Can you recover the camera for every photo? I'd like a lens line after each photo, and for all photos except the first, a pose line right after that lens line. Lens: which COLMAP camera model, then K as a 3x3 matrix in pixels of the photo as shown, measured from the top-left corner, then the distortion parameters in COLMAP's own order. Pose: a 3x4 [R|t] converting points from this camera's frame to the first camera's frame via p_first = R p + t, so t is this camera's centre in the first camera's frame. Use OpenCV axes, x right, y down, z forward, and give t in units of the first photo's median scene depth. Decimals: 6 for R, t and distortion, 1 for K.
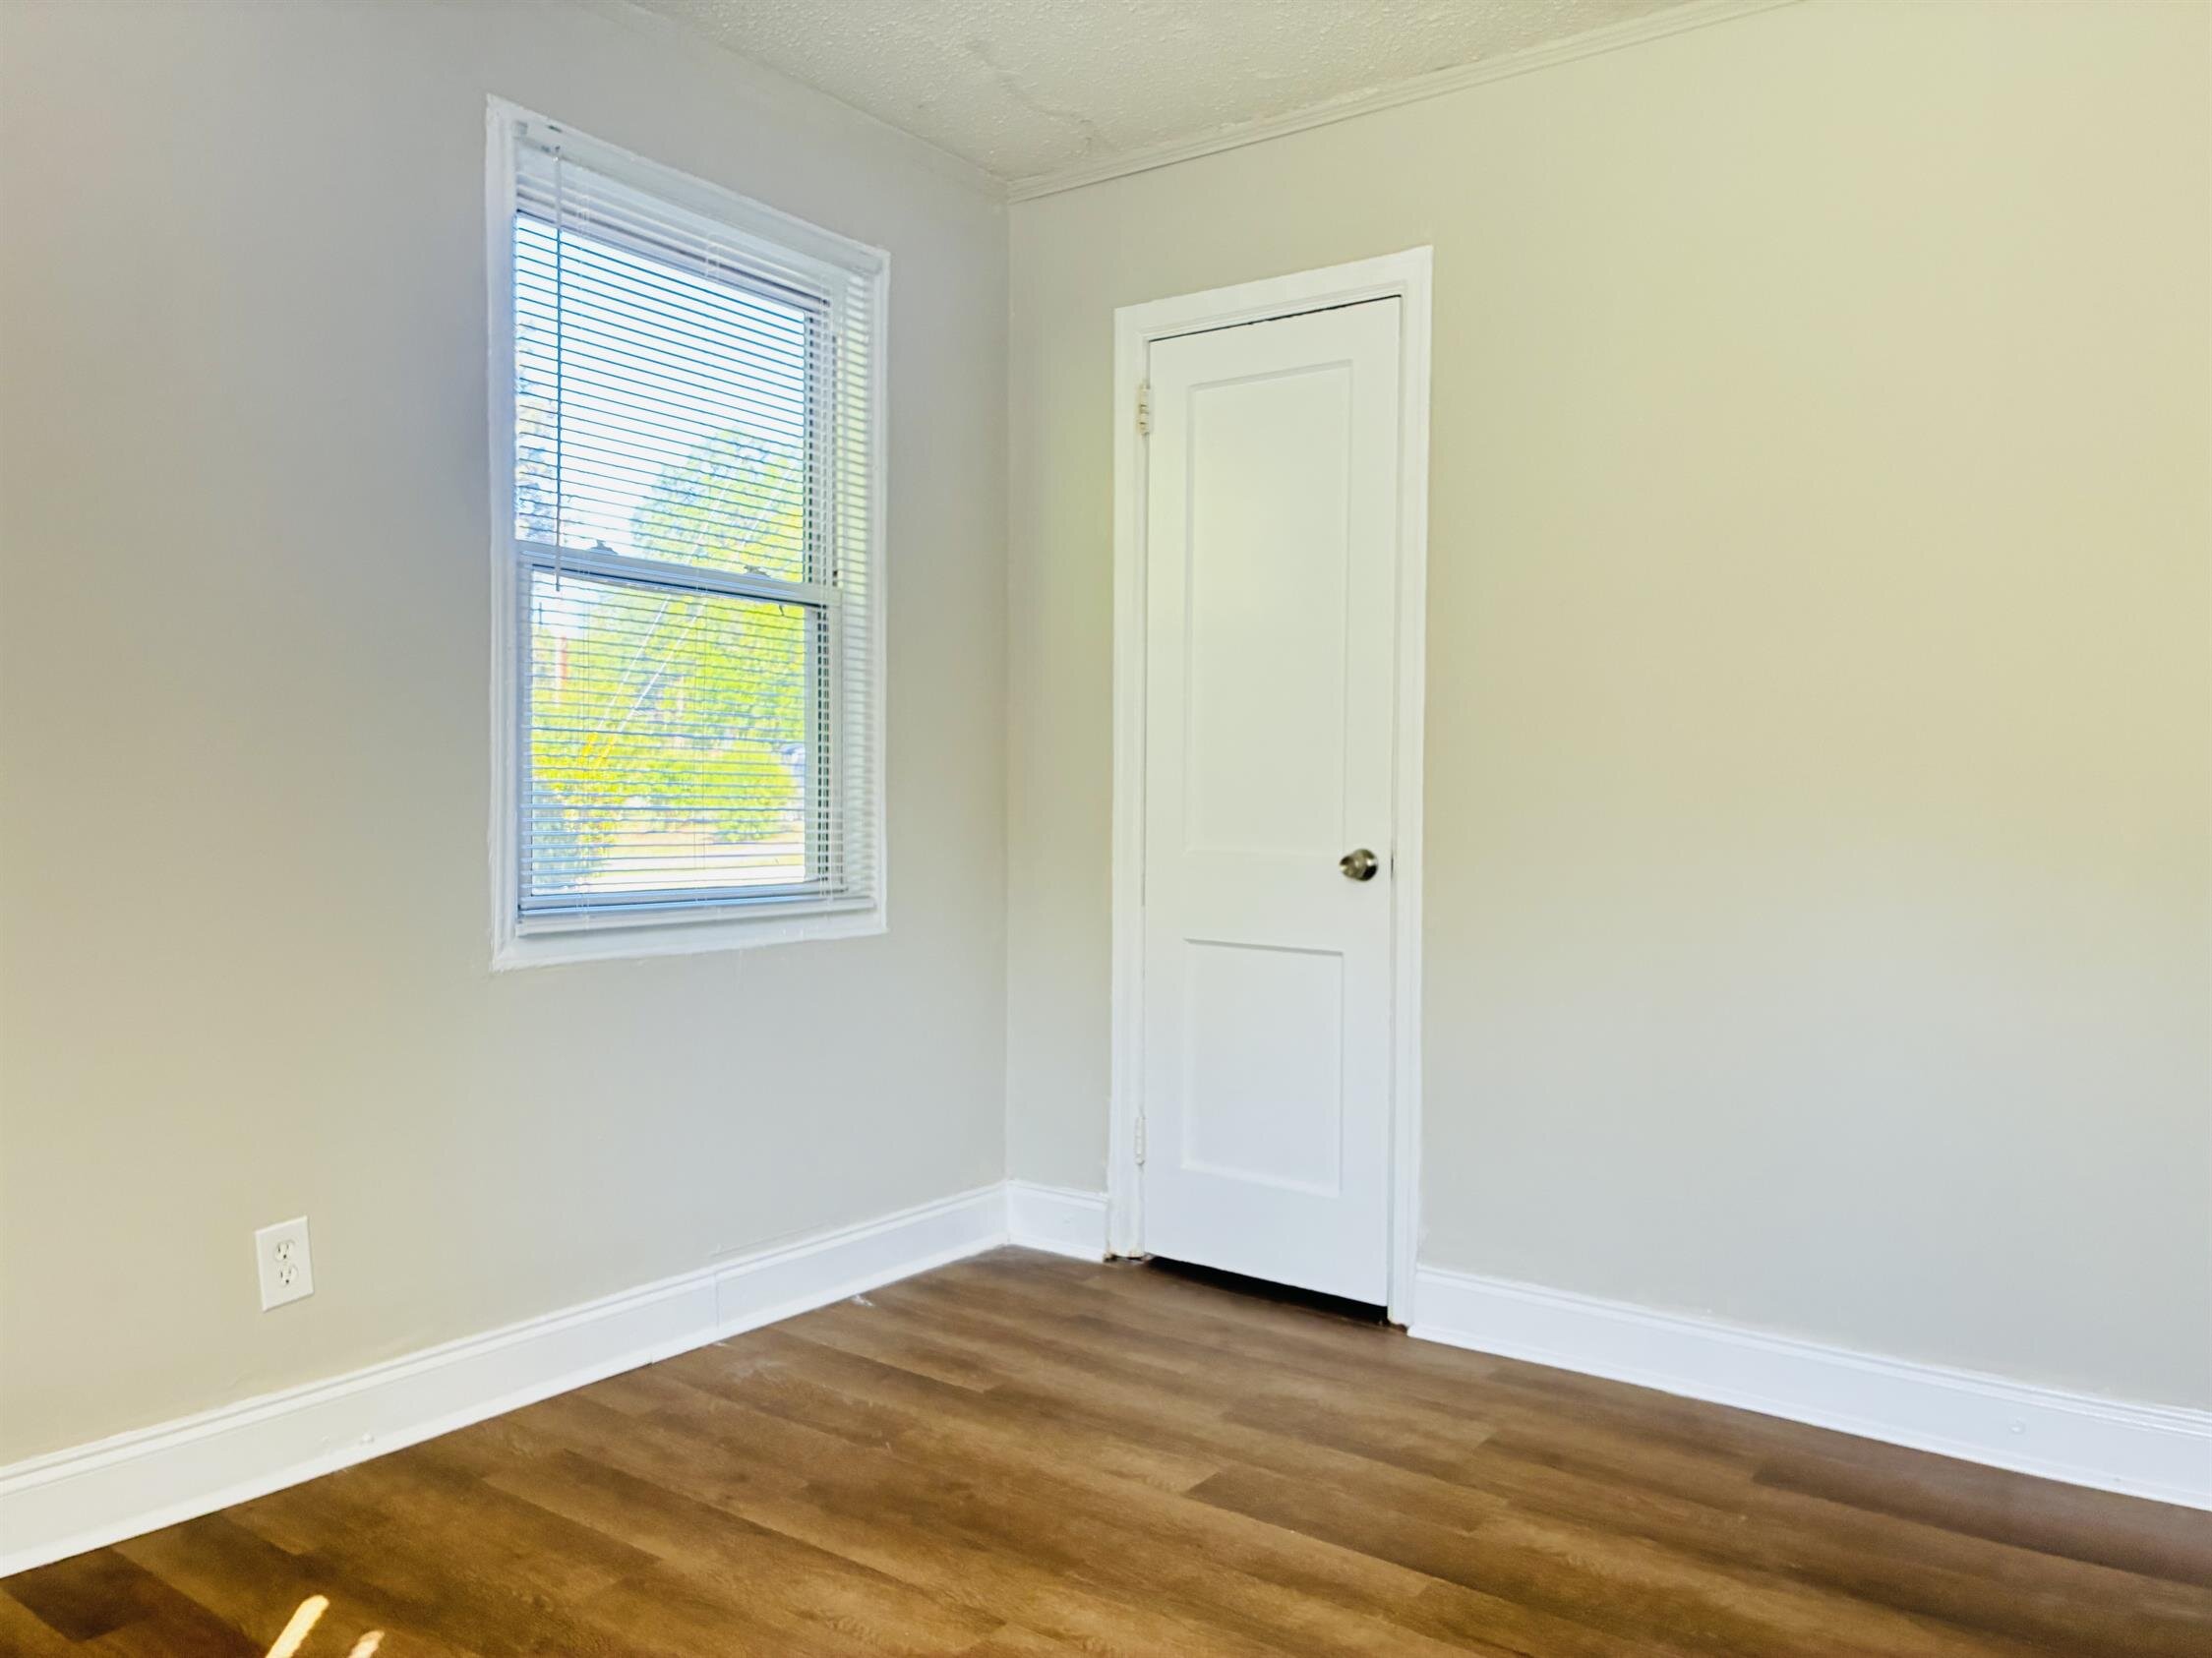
lens RADIAL K [[1662.5, 0, 1087.4], [0, 1662.5, 824.7], [0, 0, 1]] dist [0.036764, -0.047334]
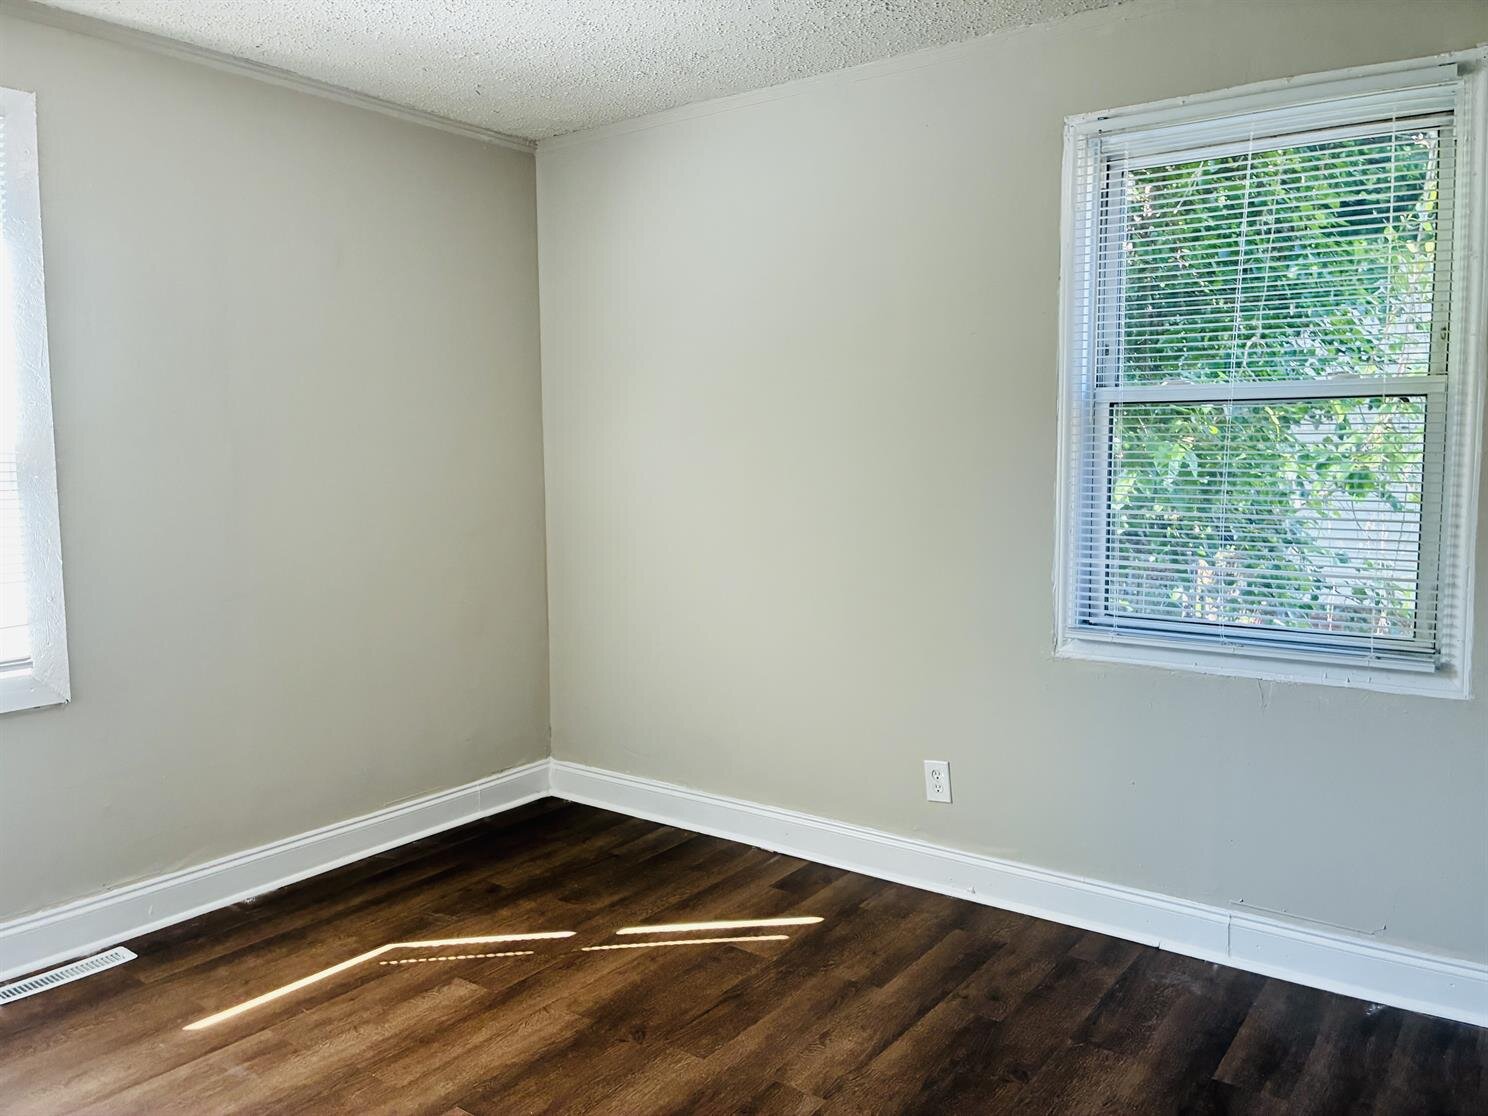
lens RADIAL K [[1118.4, 0, 731.5], [0, 1118.4, 555.1], [0, 0, 1]] dist [0.036764, -0.047334]
pose [[-0.003873, 0.075821, -0.997114, 0.759556], [-0.017433, 0.996965, 0.075878, -0.093451], [0.999841, 0.017677, -0.002539, 0.695201]]
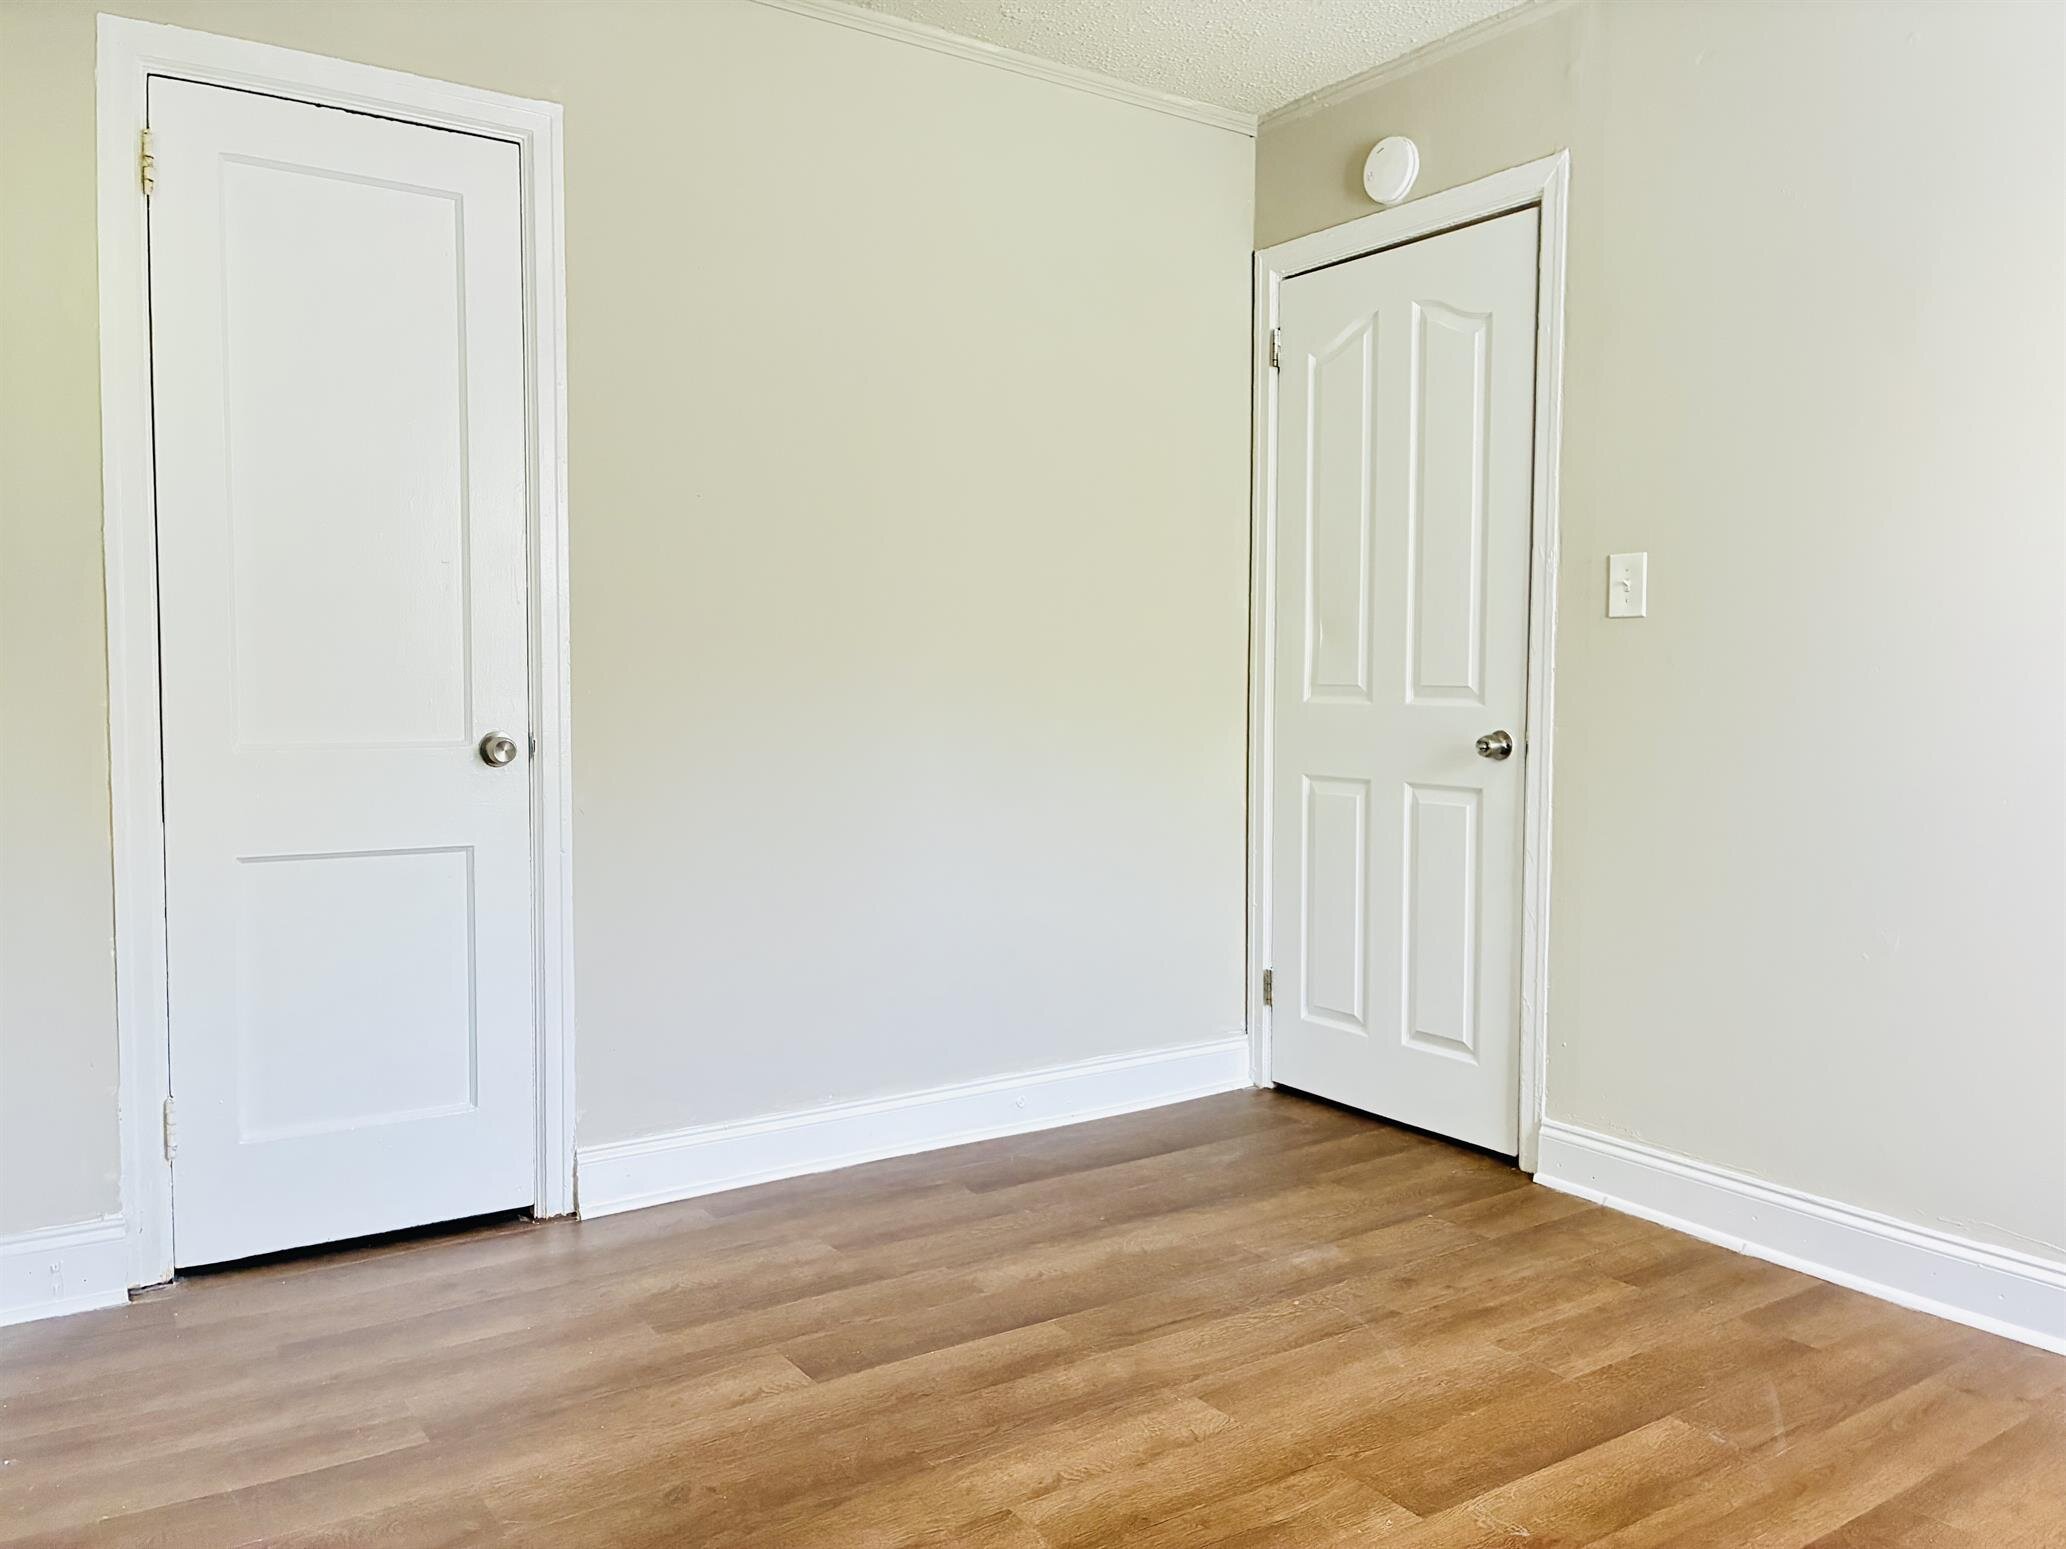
lens RADIAL K [[1552.9, 0, 1015.6], [0, 1552.9, 770.5], [0, 0, 1]] dist [0.036764, -0.047334]
pose [[0.337216, -0.061663, 0.939406, -0.682268], [0.024724, 0.998089, 0.056639, -0.008096], [-0.941103, 0.004126, 0.338096, 0.526491]]
